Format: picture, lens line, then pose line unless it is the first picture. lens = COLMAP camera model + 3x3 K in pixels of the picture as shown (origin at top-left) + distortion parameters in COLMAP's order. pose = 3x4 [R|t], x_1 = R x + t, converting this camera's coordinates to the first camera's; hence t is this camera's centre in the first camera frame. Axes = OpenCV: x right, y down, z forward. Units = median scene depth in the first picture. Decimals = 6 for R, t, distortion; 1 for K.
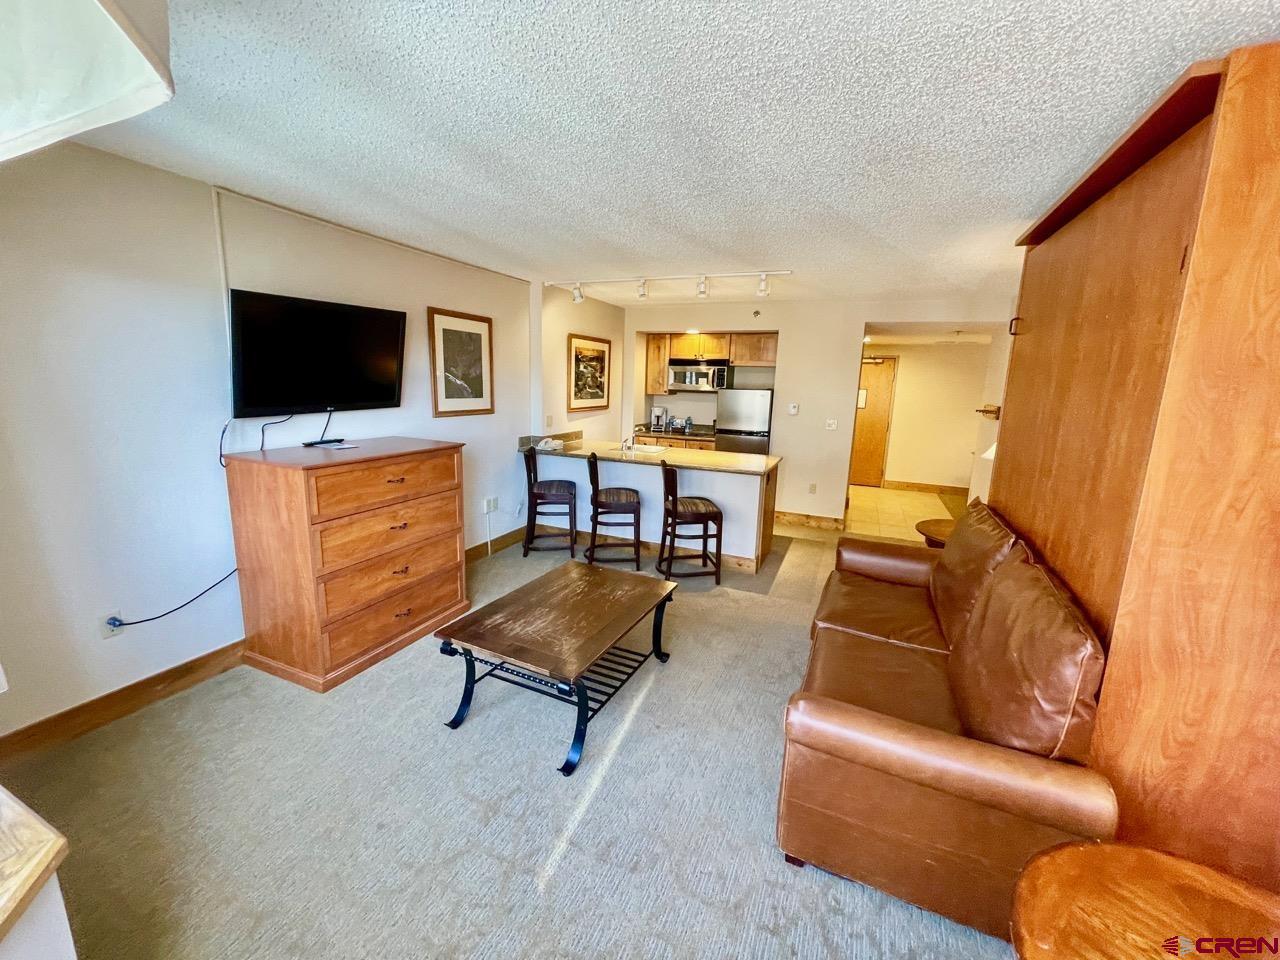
lens RADIAL K [[515.0, 0, 636.4], [0, 515.0, 480.9], [0, 0, 1]] dist [-0.002289, -0.000084]
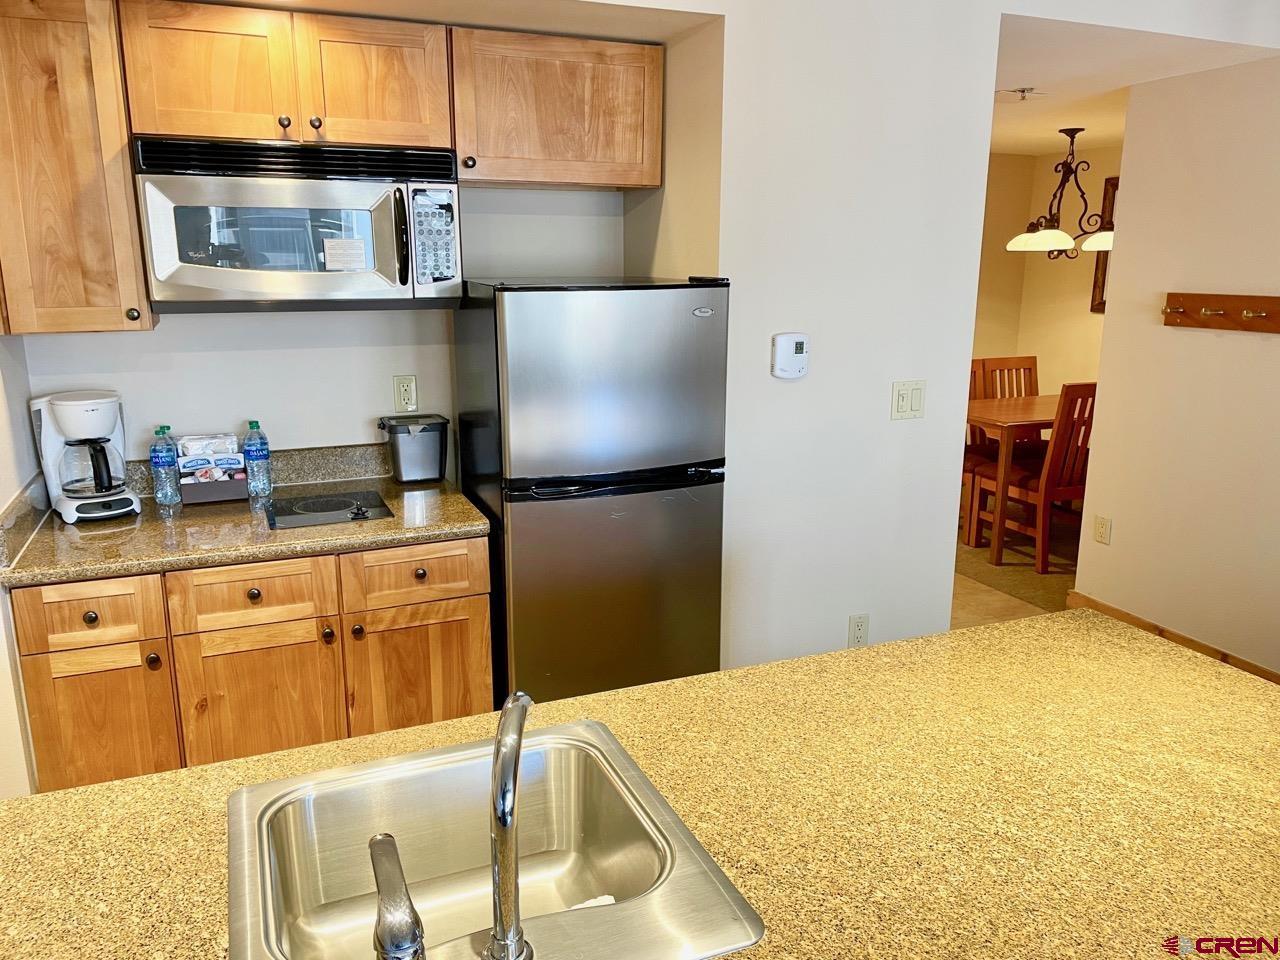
lens RADIAL K [[963.2, 0, 640.0], [0, 963.2, 480.0], [0, 0, 1]] dist [0.062906, -0.072219]
pose [[0.693527, -0.190002, 0.694924, -0.122316], [0.159181, 0.981169, 0.109404, -0.202486], [-0.702625, 0.034744, 0.710712, 1.015630]]
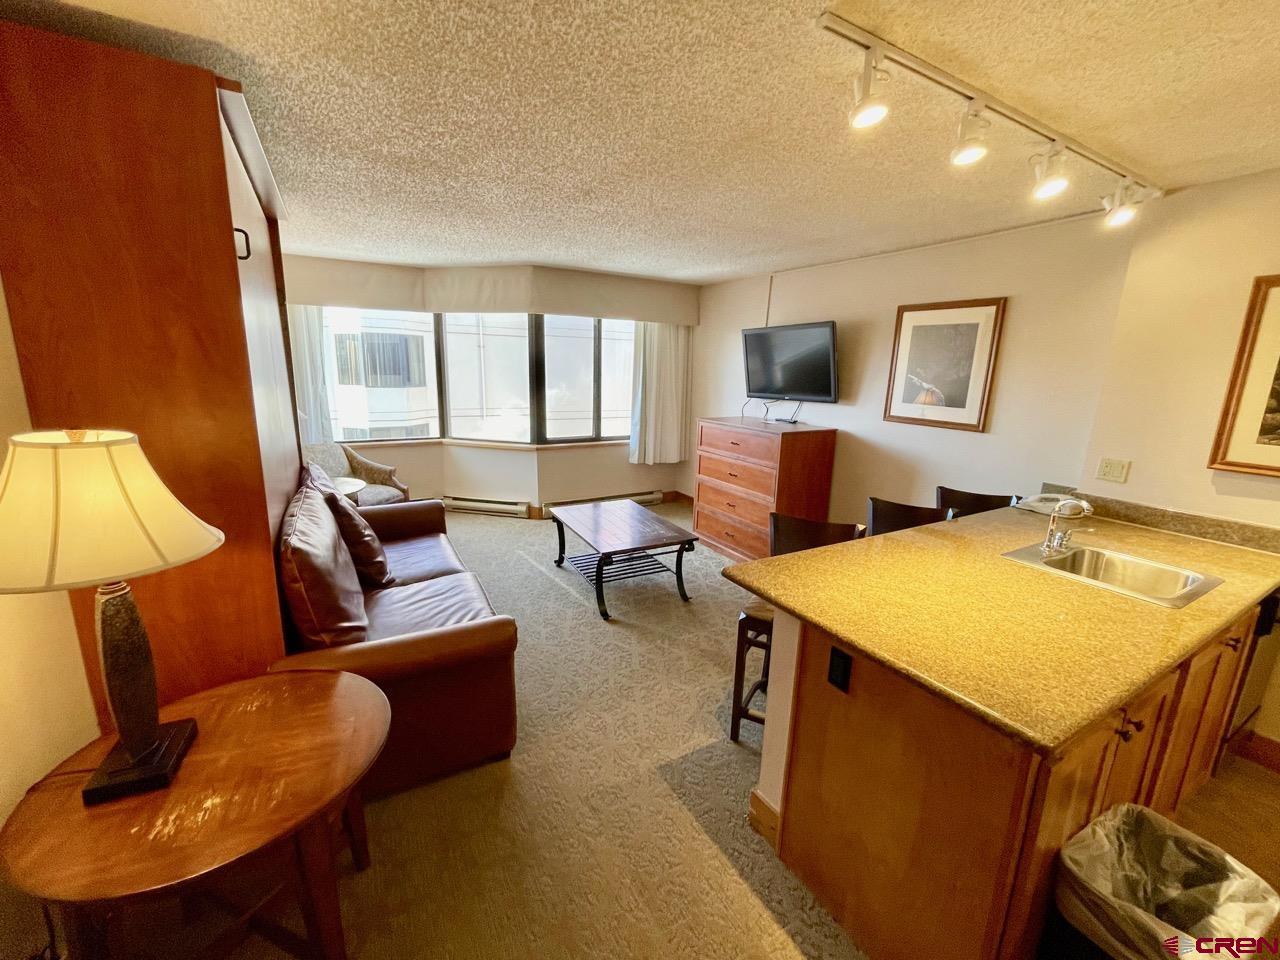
lens RADIAL K [[516.5, 0, 641.0], [0, 516.5, 477.3], [0, 0, 1]] dist [-0.002640, -0.000042]
pose [[-0.592429, 0.124217, -0.795989, 0.632323], [-0.200139, 0.934374, 0.294769, -0.207779], [0.780367, 0.333938, -0.528690, 1.136944]]
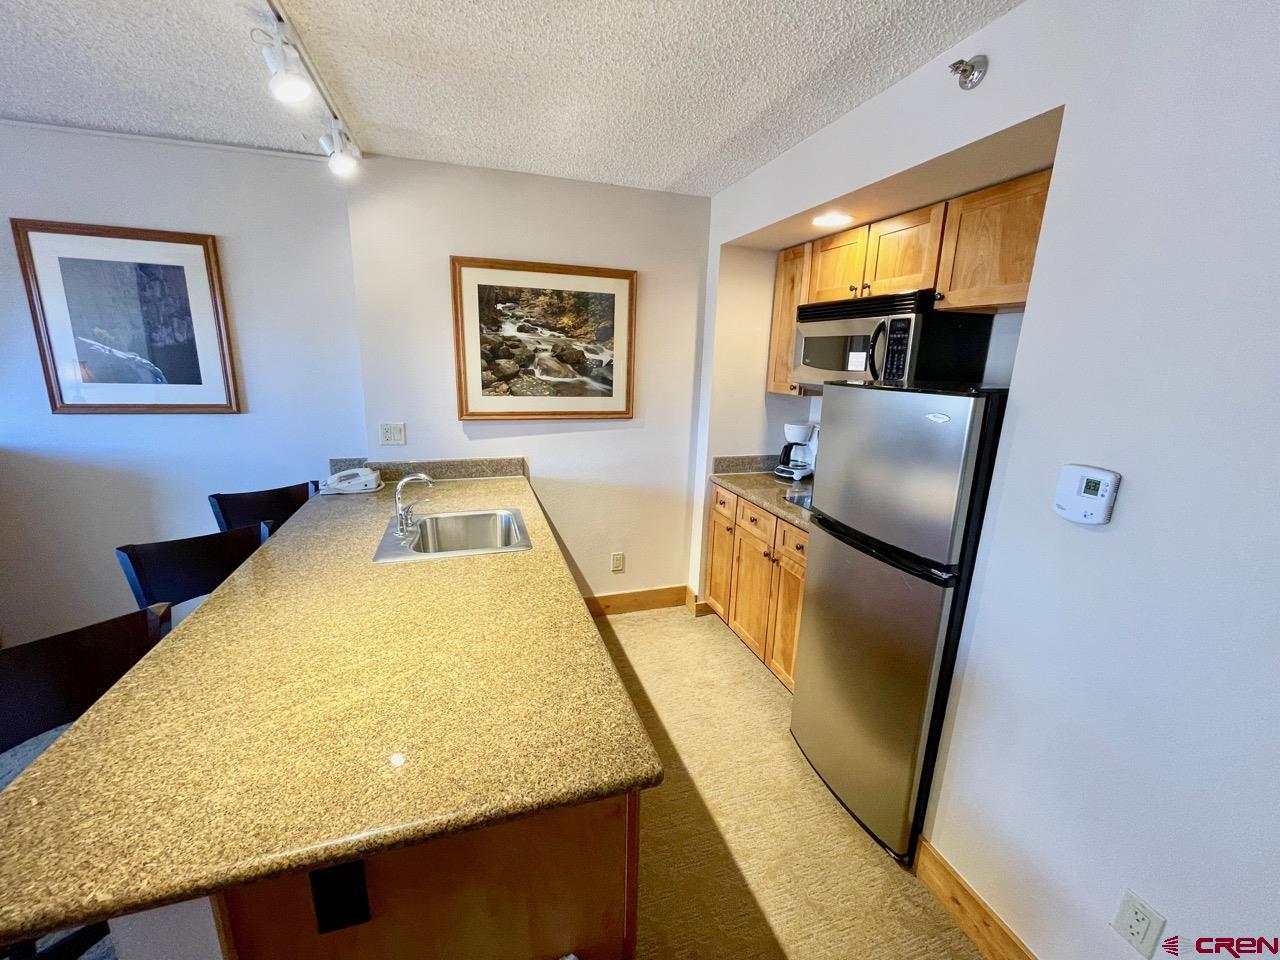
lens RADIAL K [[516.5, 0, 641.0], [0, 516.5, 477.3], [0, 0, 1]] dist [-0.002640, -0.000042]
pose [[0.666972, 0.162652, -0.727113, 0.471576], [-0.153521, 0.984942, 0.079505, -0.191922], [0.729095, 0.058599, 0.681899, 1.041136]]
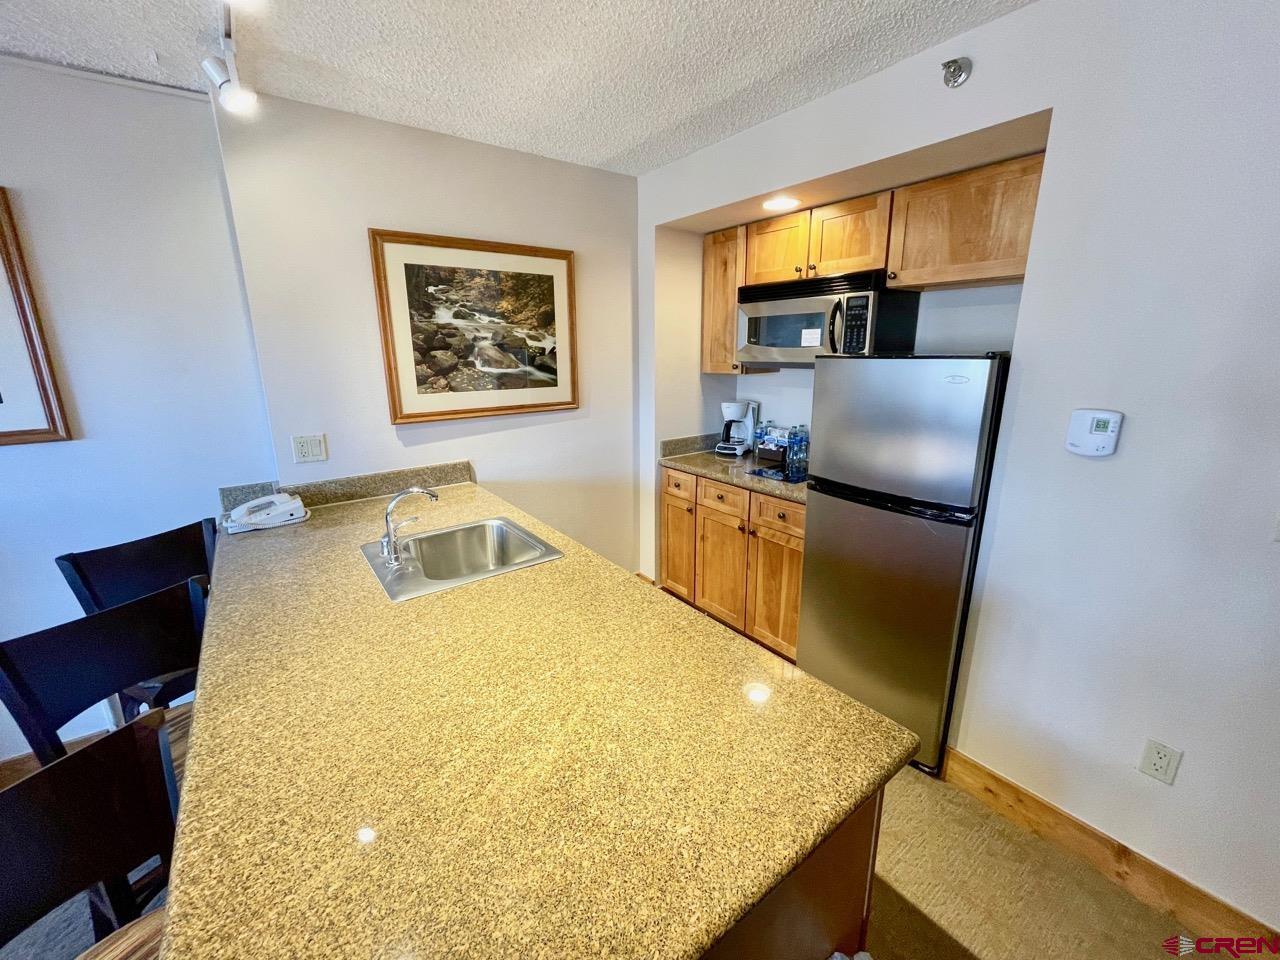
lens RADIAL K [[516.5, 0, 641.0], [0, 516.5, 477.3], [0, 0, 1]] dist [-0.002640, -0.000042]
pose [[0.870607, 0.084363, -0.484692, 0.335306], [-0.061466, 0.996121, 0.062975, -0.170468], [0.488124, -0.025035, 0.872415, 0.959415]]
